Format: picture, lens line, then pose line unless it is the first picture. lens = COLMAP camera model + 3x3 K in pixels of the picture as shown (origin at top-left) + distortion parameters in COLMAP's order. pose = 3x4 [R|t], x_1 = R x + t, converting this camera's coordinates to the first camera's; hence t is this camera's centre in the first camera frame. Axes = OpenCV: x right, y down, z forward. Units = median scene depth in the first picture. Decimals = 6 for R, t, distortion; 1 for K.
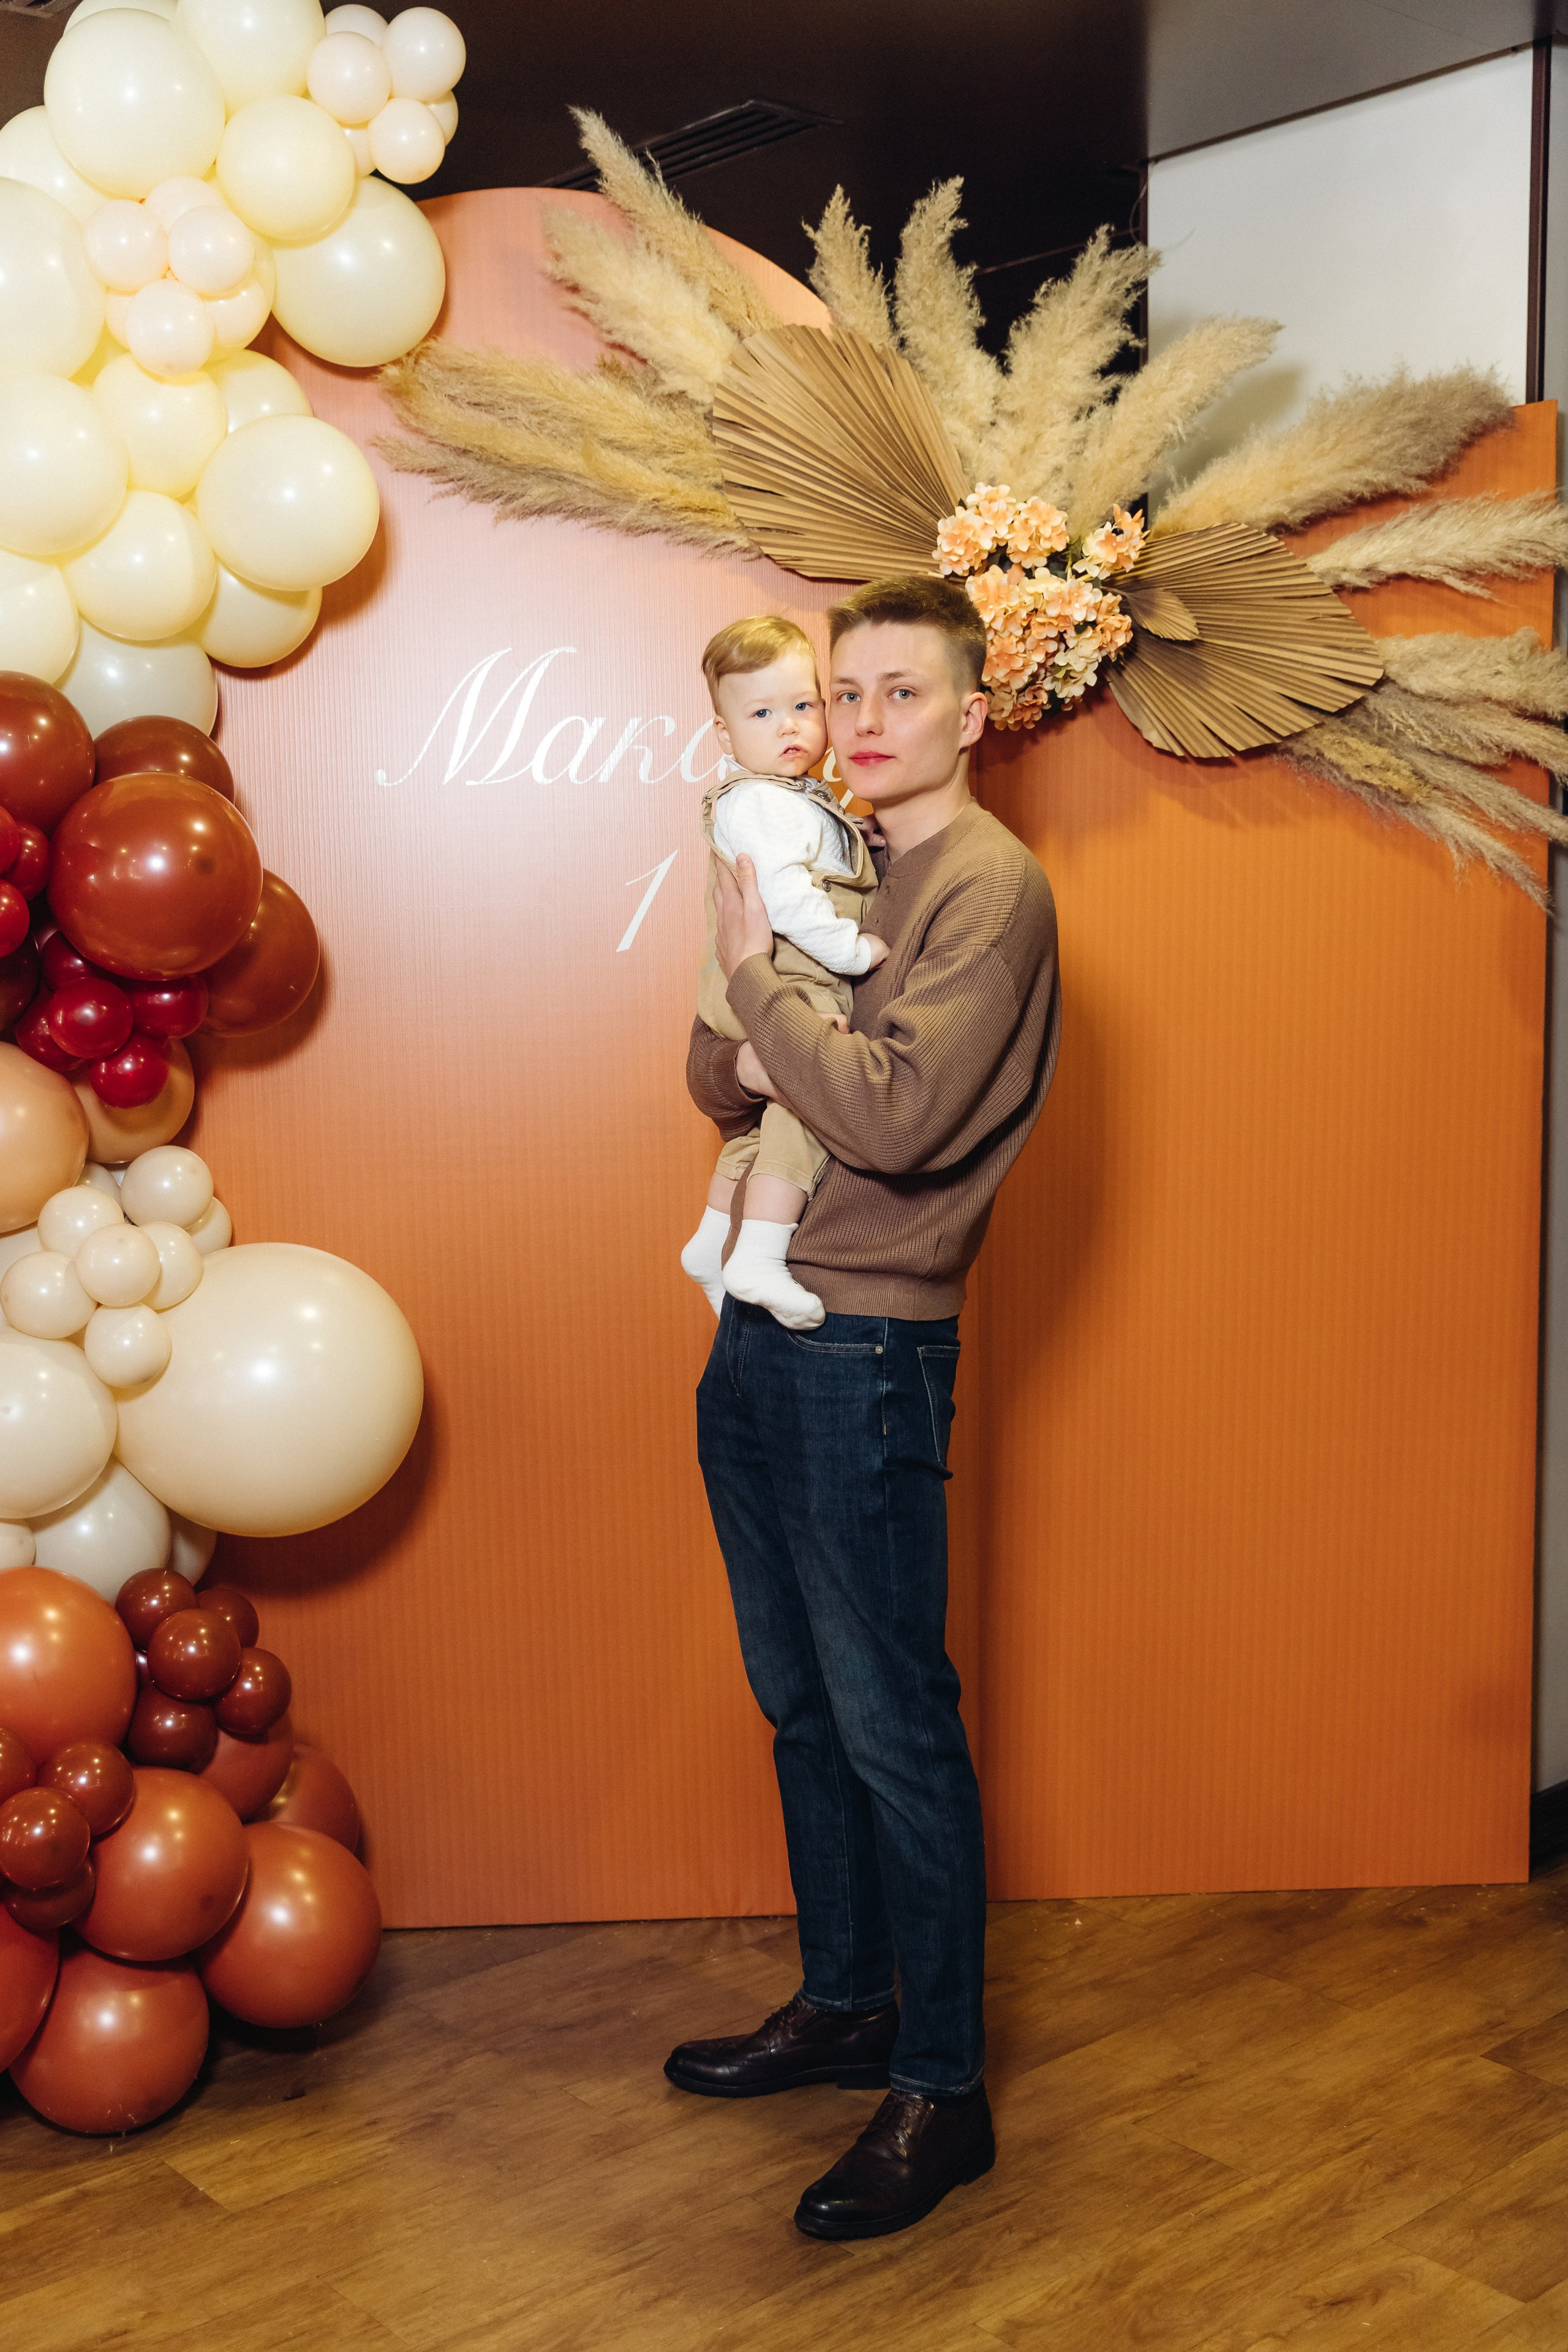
lens RADIAL K [[2563.3, 0, 773.1], [0, 2563.3, 1190.6], [0, 0, 1]] dist [-0.006930, 0.021194]
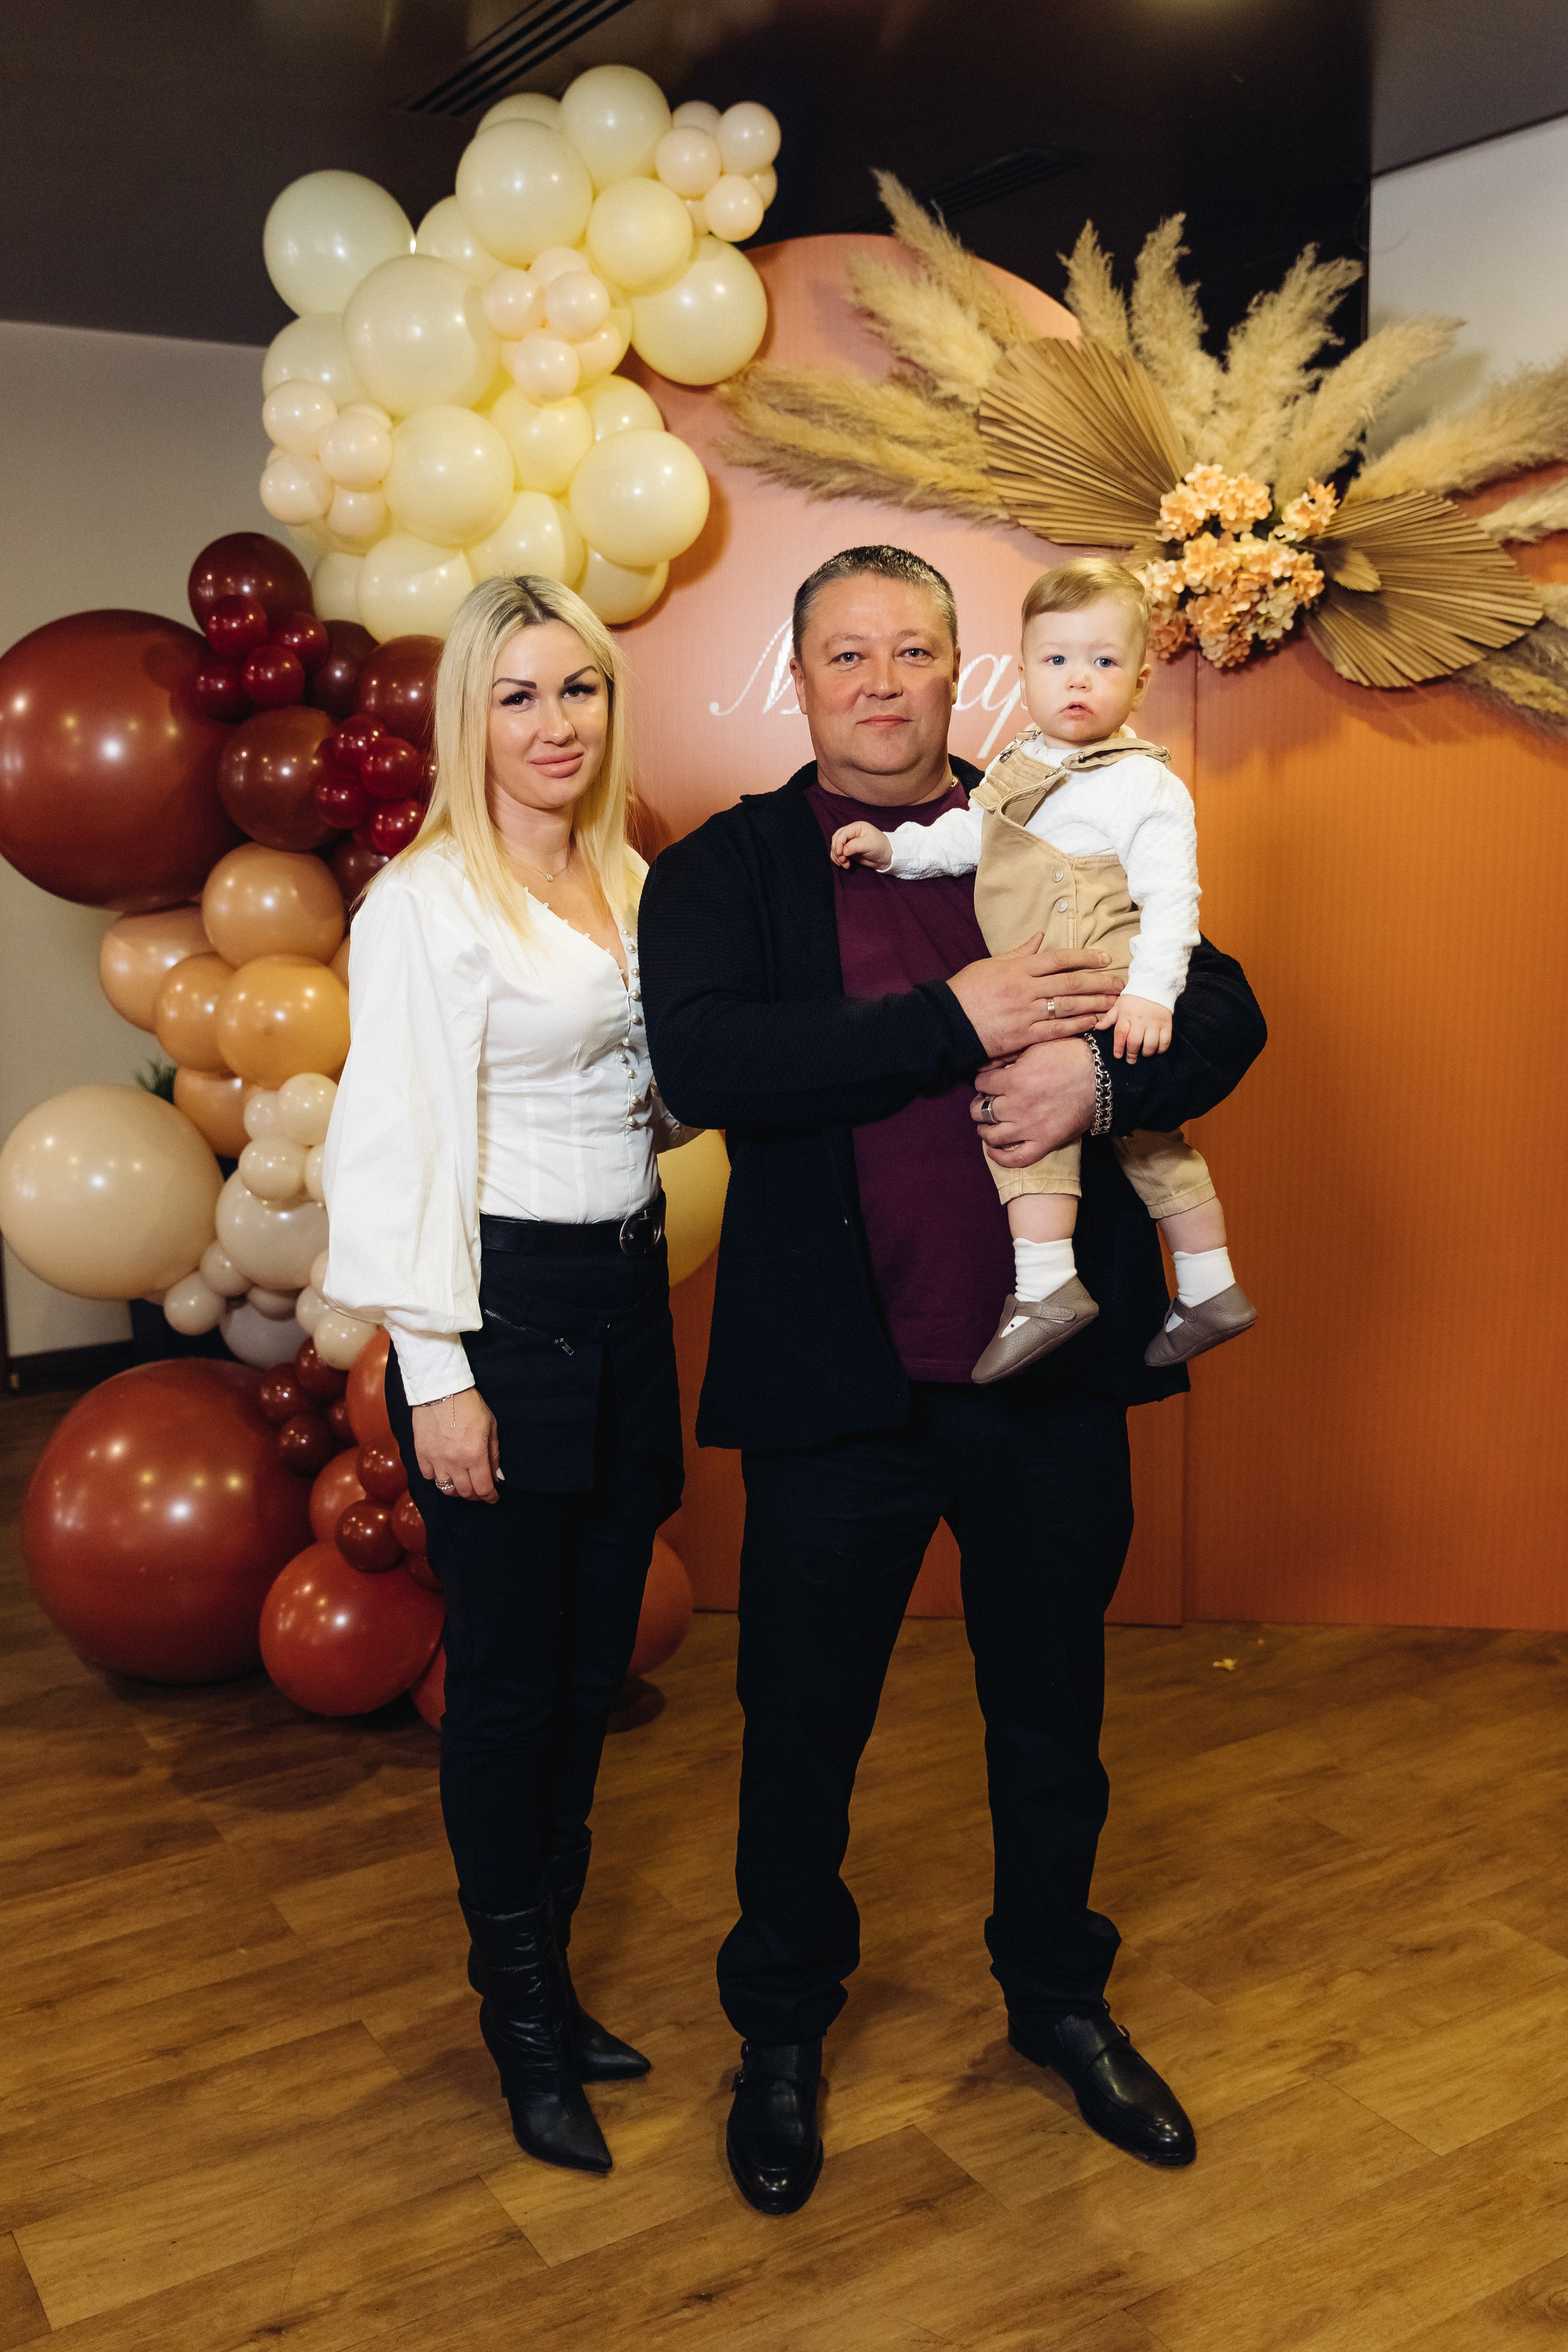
lens RADIAL K [[2183.3, 0, 752.1], [0, 2183.3, 1080.0], [0, 0, 1]] dist [-0.006029, 0.003522]
pose [[0.984320, 0.022468, -0.174958, 0.059287], [-0.017521, 0.999403, 0.029768, -0.010064], [0.175522, -0.026236, 0.984126, -0.065659]]
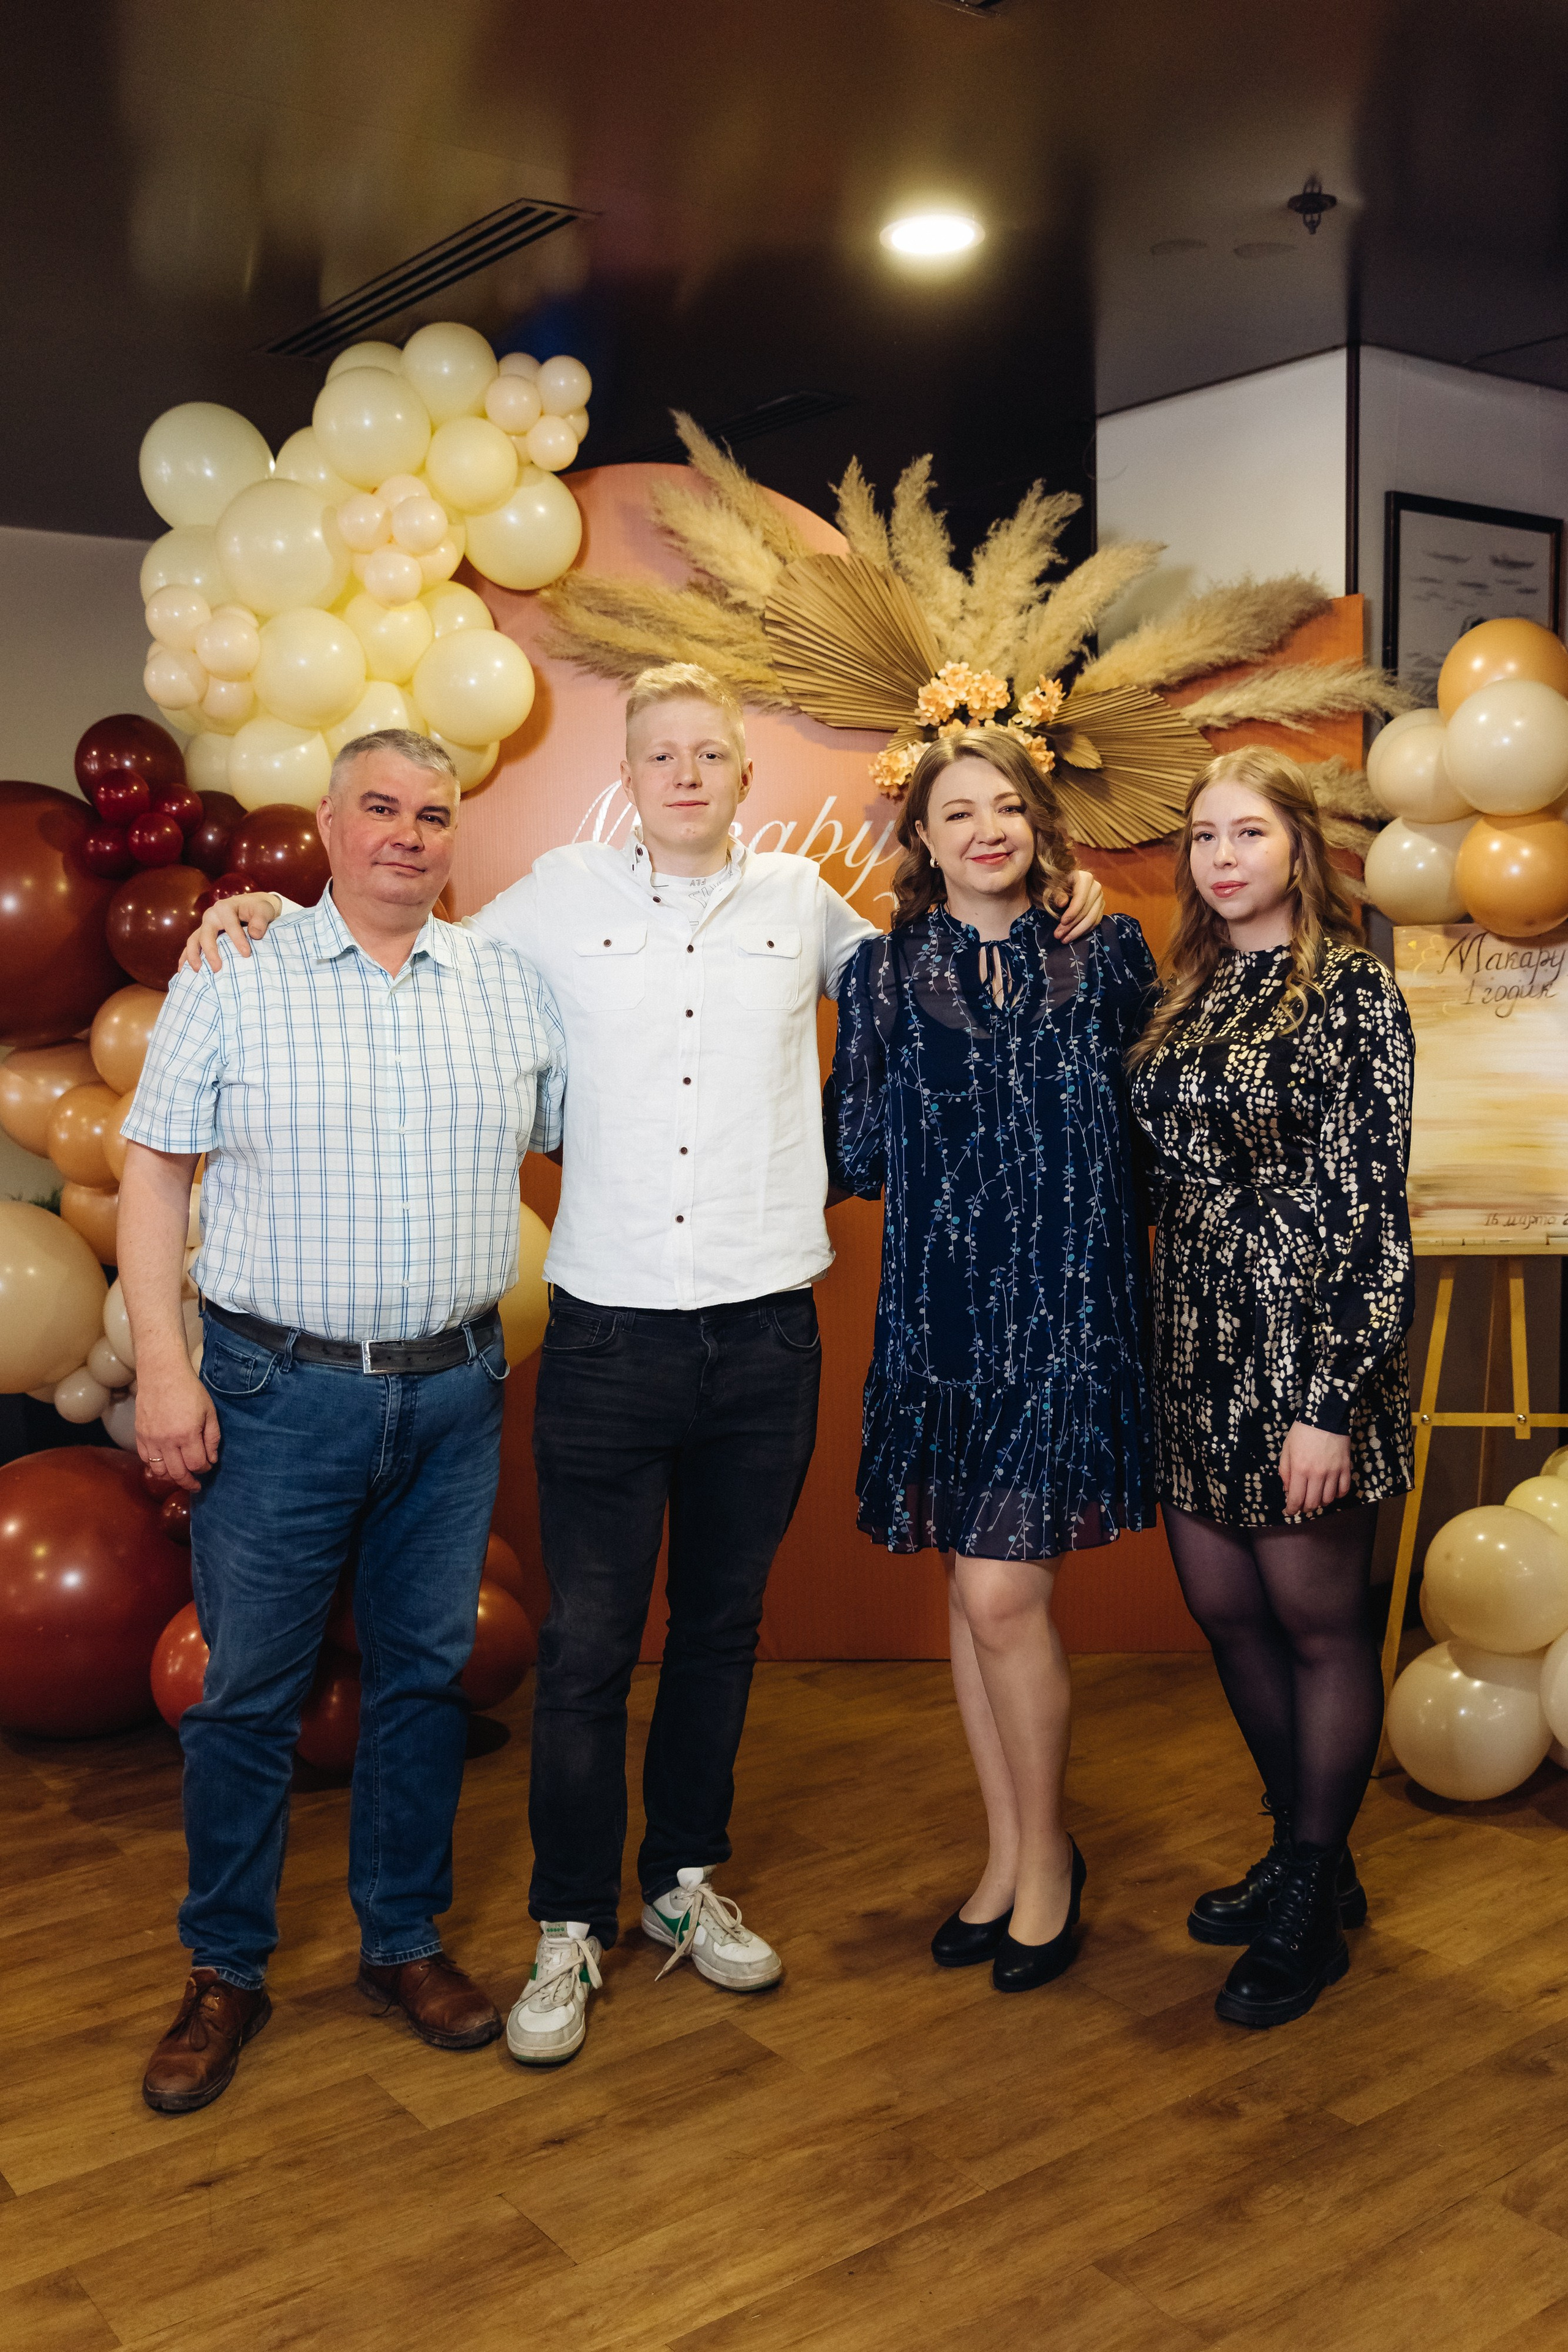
lens RADIAL K [[2192.0, 0, 791.6], [0, 2192.0, 1161.8], [0, 0, 1]] dist [-0.009442, 0.014411]
pose [[0.997093, 0.001758, -0.076174, 0.085786], [-0.002357, 0.999967, -0.007782, 0.015895], [0.076158, 0.007939, 0.997064, -0.233954]]
